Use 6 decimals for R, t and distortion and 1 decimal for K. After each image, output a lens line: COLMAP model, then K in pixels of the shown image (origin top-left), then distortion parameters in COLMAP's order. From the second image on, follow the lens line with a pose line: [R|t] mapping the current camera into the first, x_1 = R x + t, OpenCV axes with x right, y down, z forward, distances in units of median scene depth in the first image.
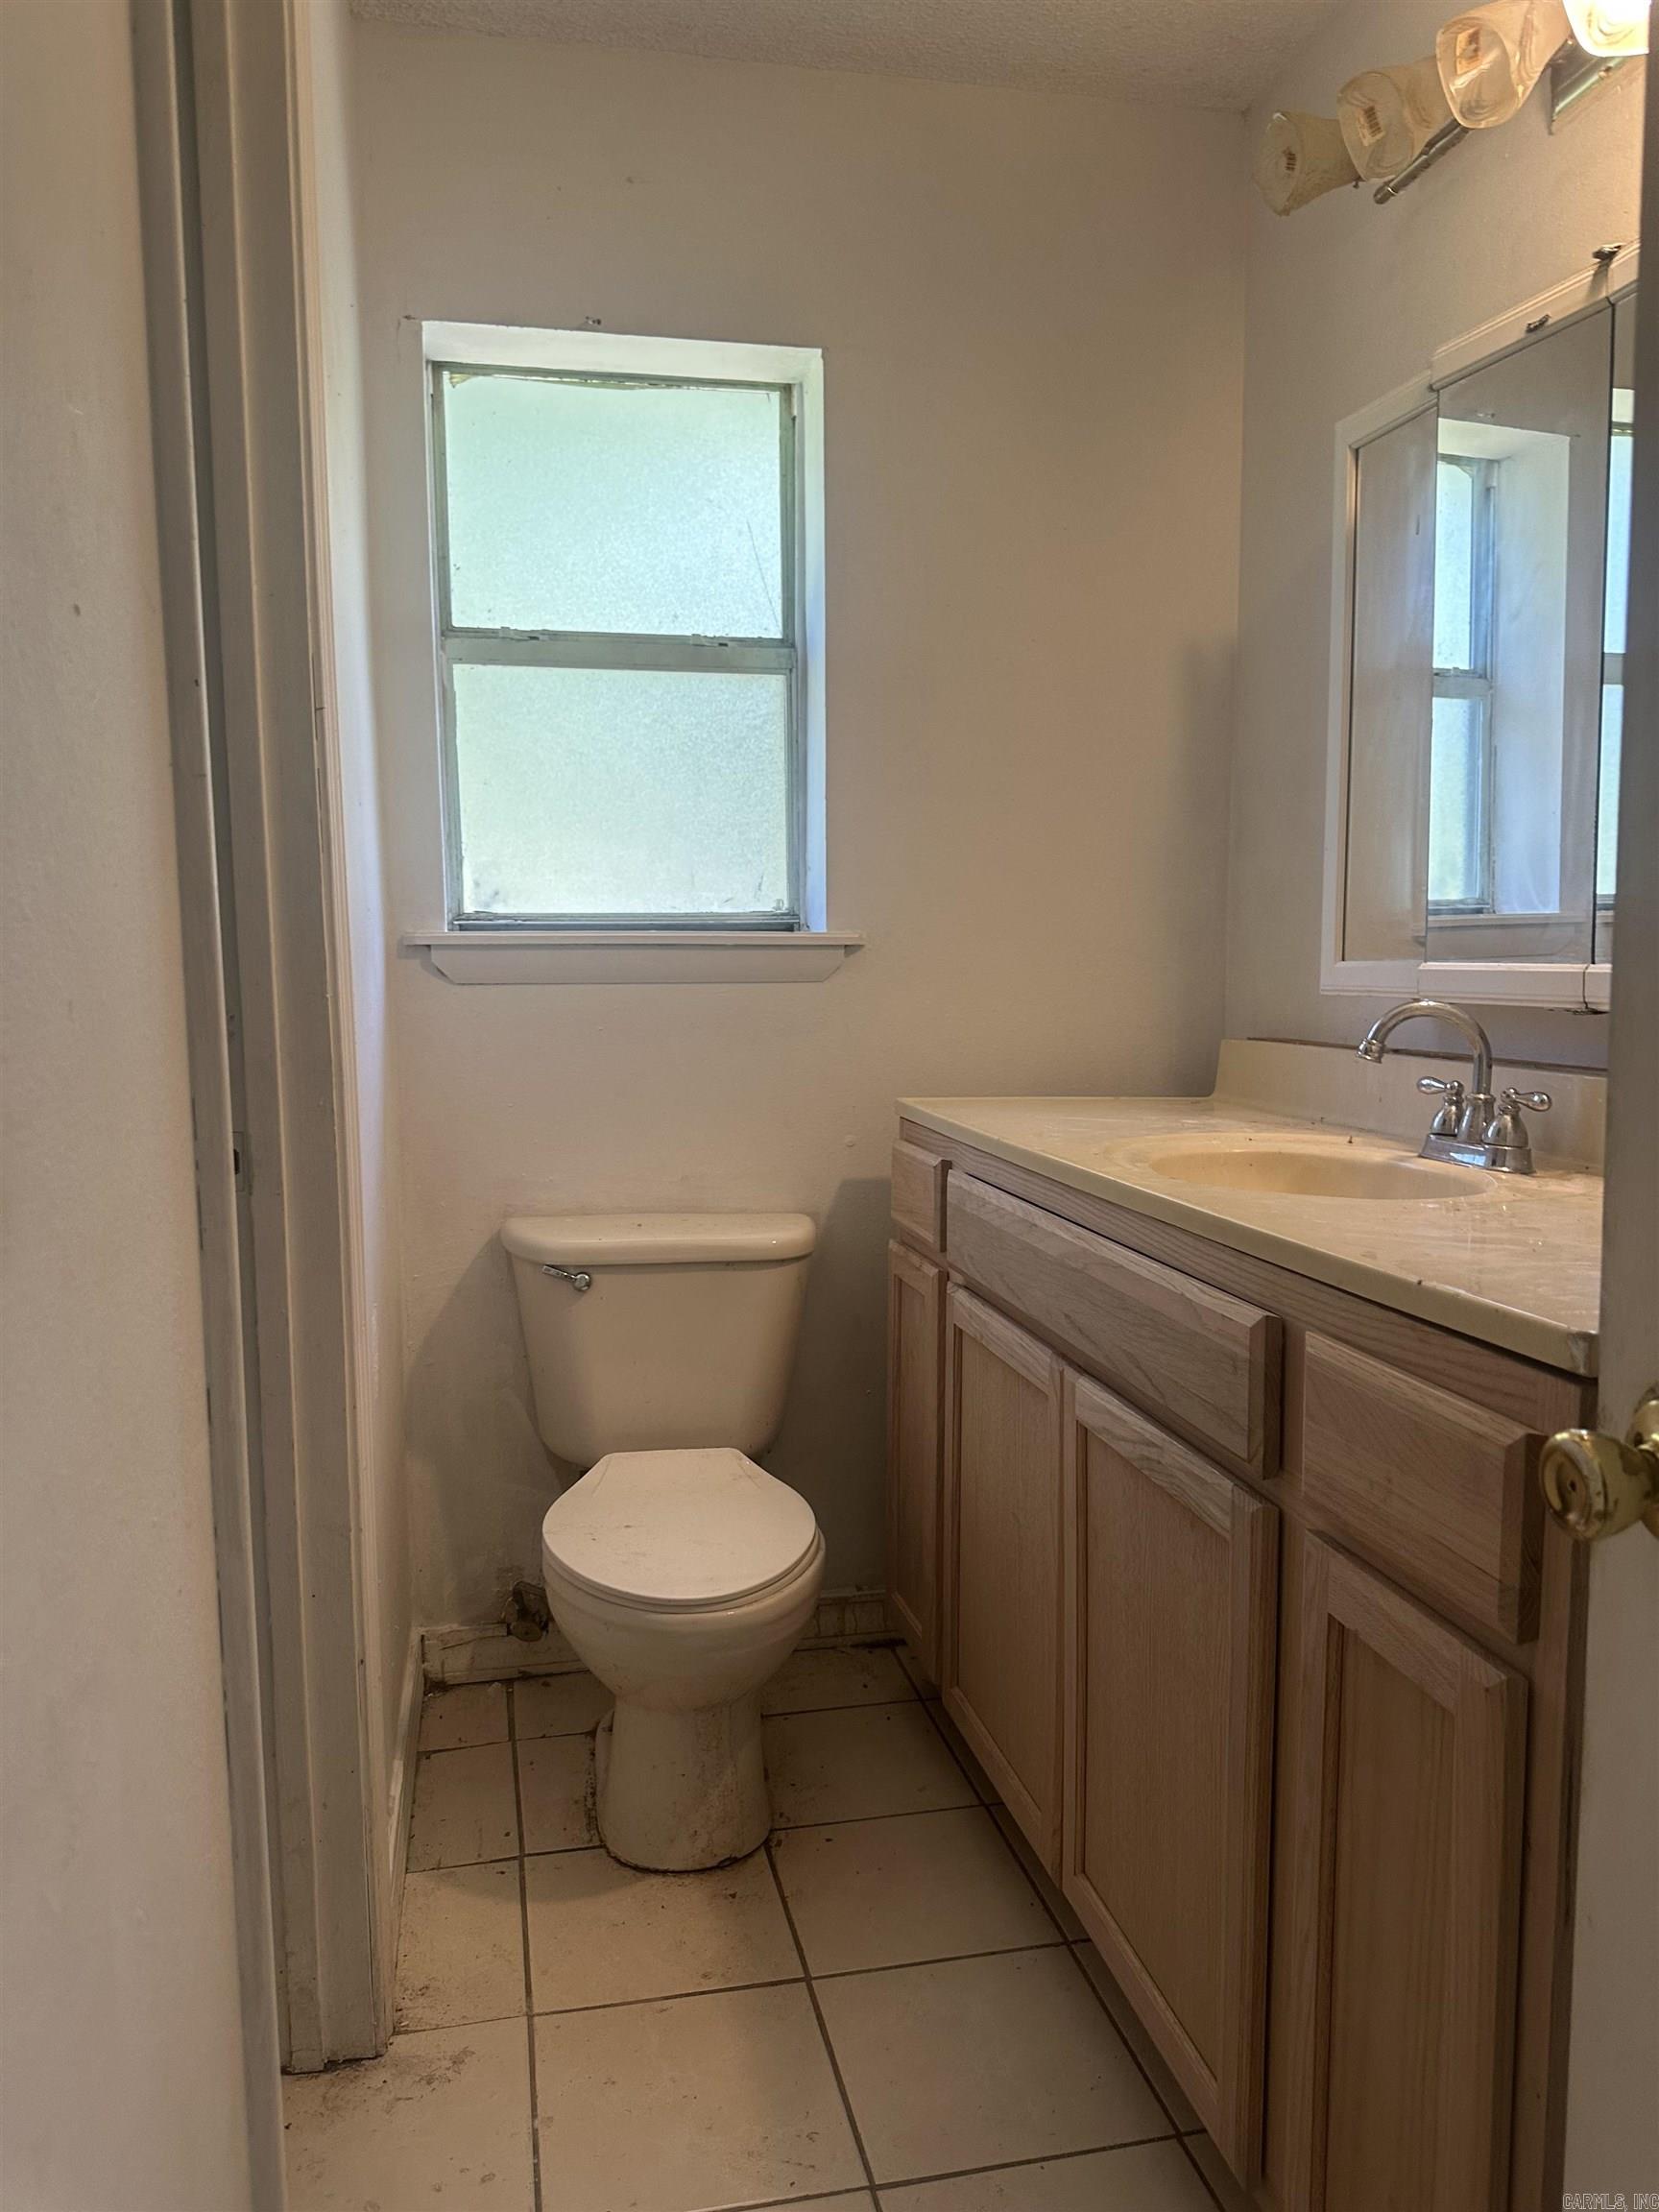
lens RADIAL K [[1570.0, 0, 828.1], [0, 1570.0, 1109.4], [0, 0, 1]] dist [0.032842, -0.042745]
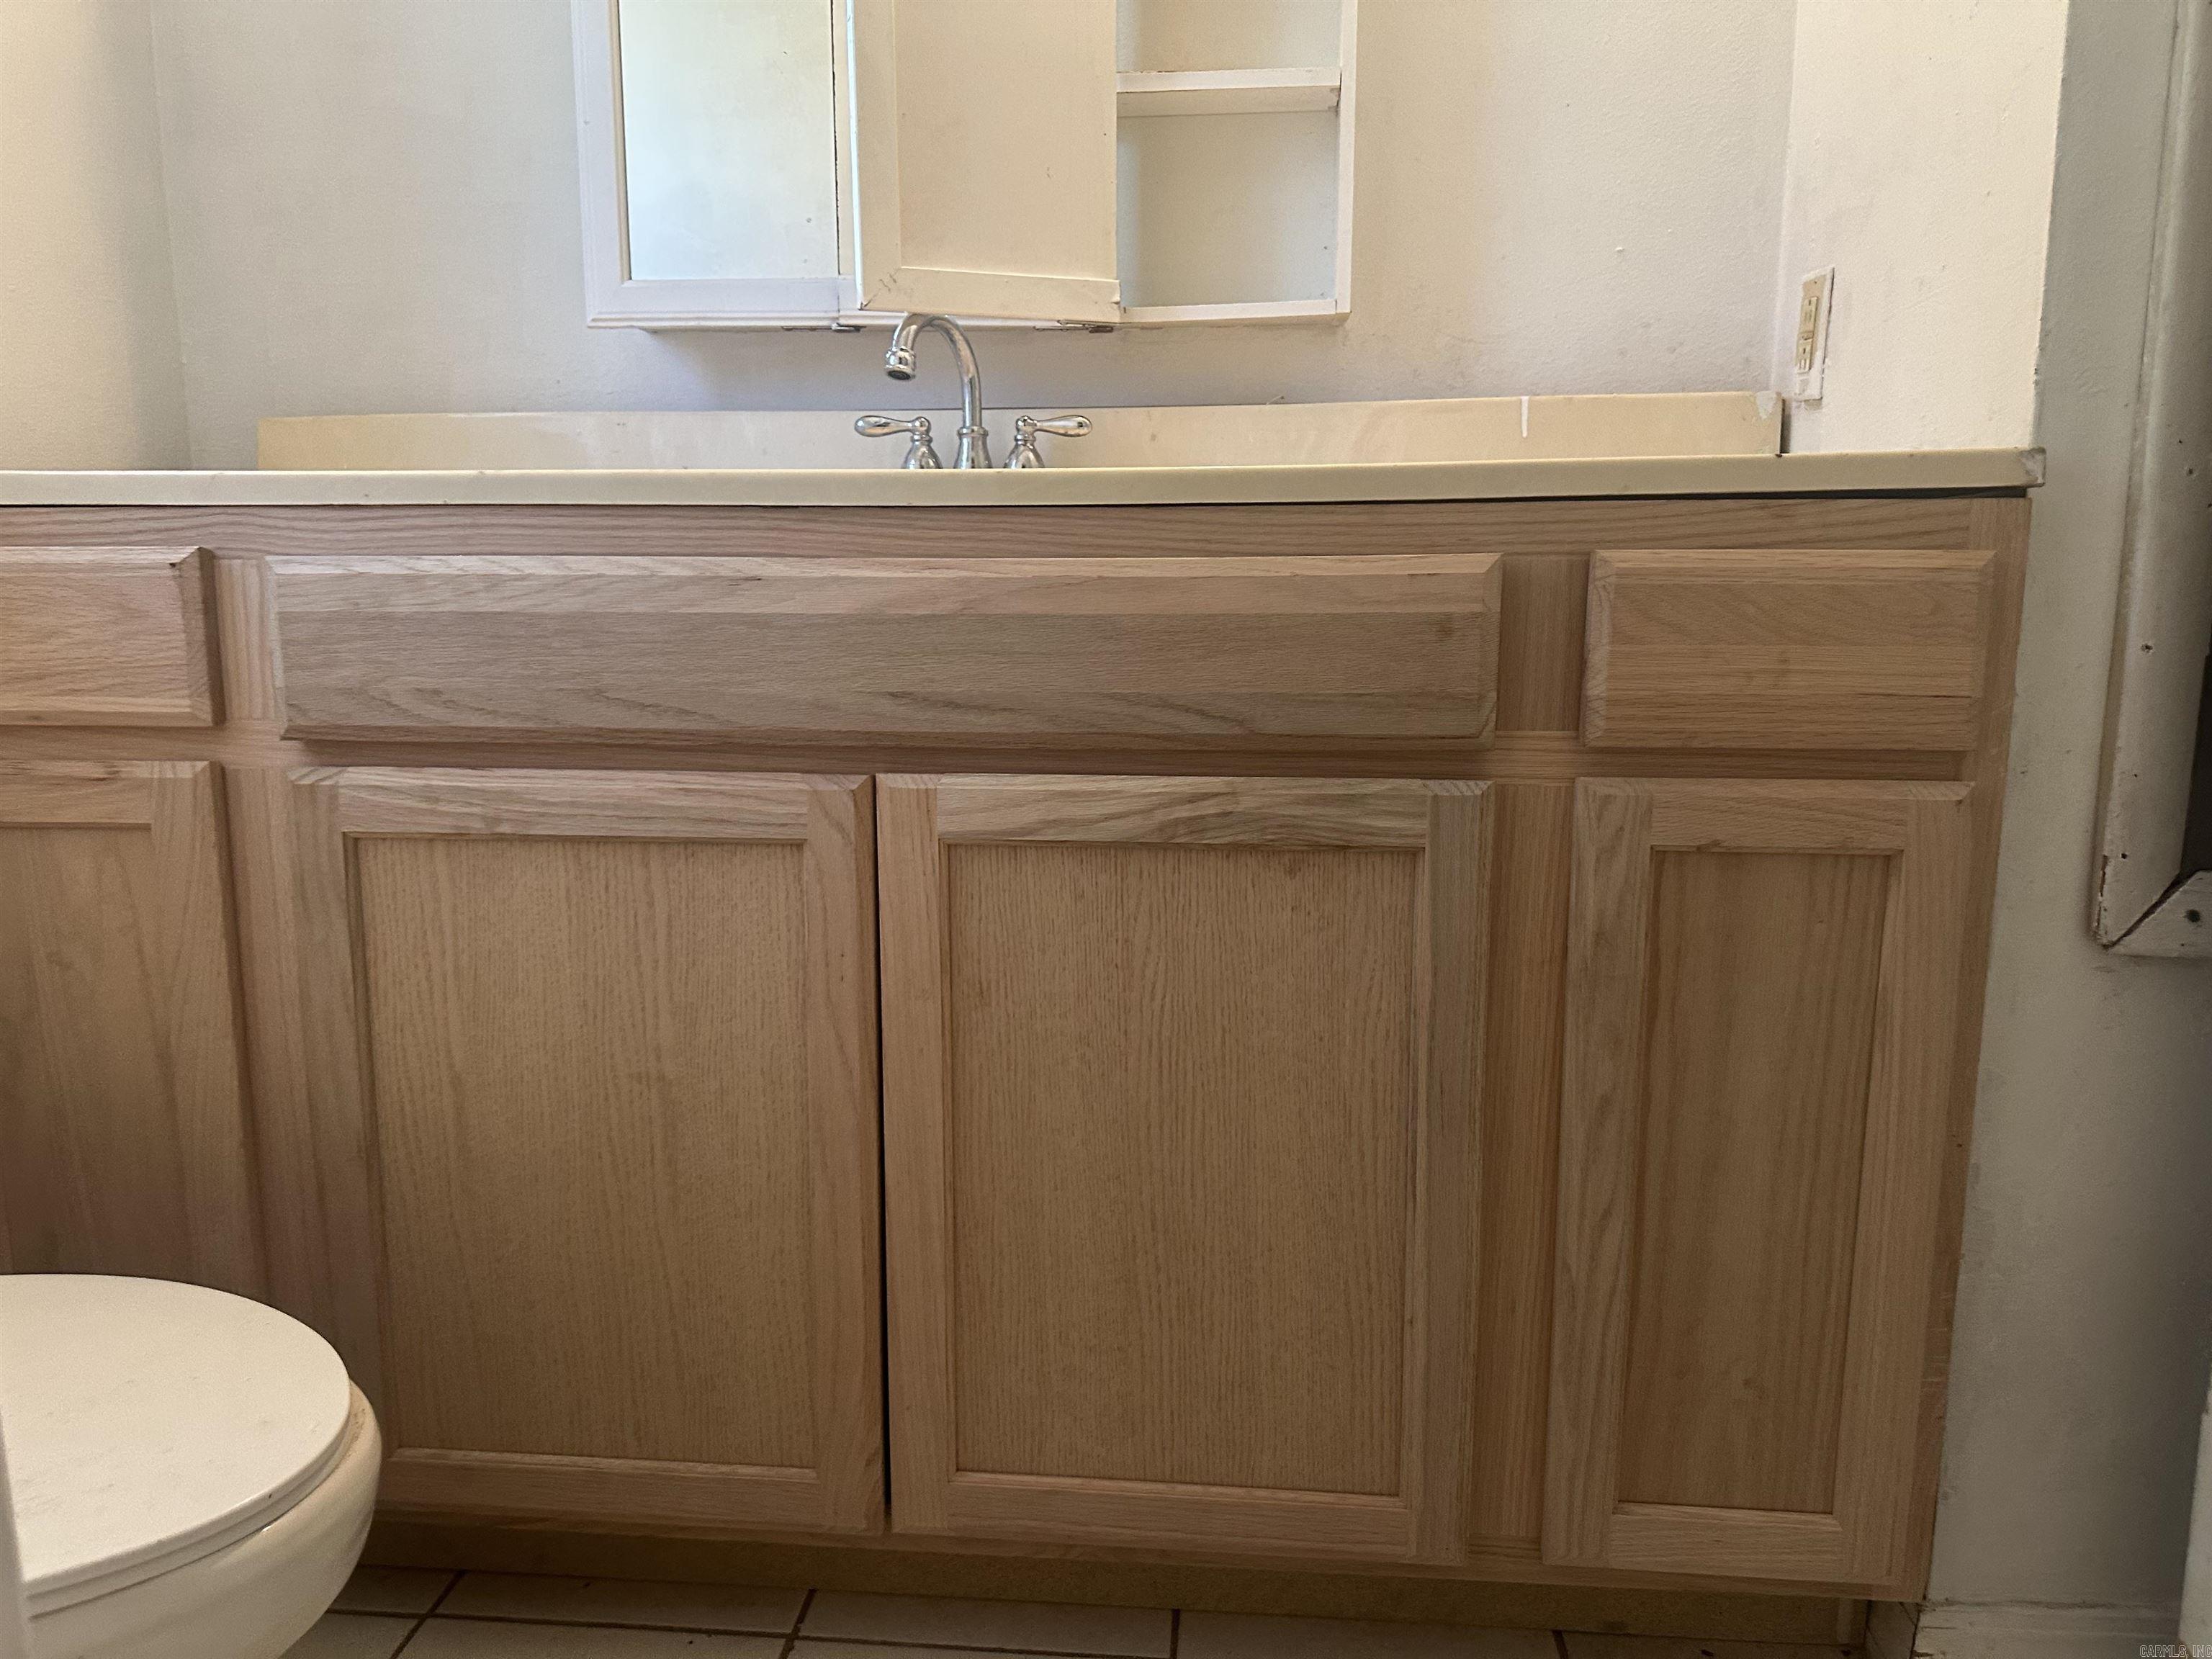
lens RADIAL K [[1570.0, 0, 1111.3], [0, 1570.0, 828.2], [0, 0, 1]] dist [0.032842, -0.042745]
pose [[0.305862, -0.161777, 0.938231, -0.662201], [0.096974, 0.985626, 0.138336, 0.150430], [-0.947124, 0.048673, 0.317154, 1.018027]]
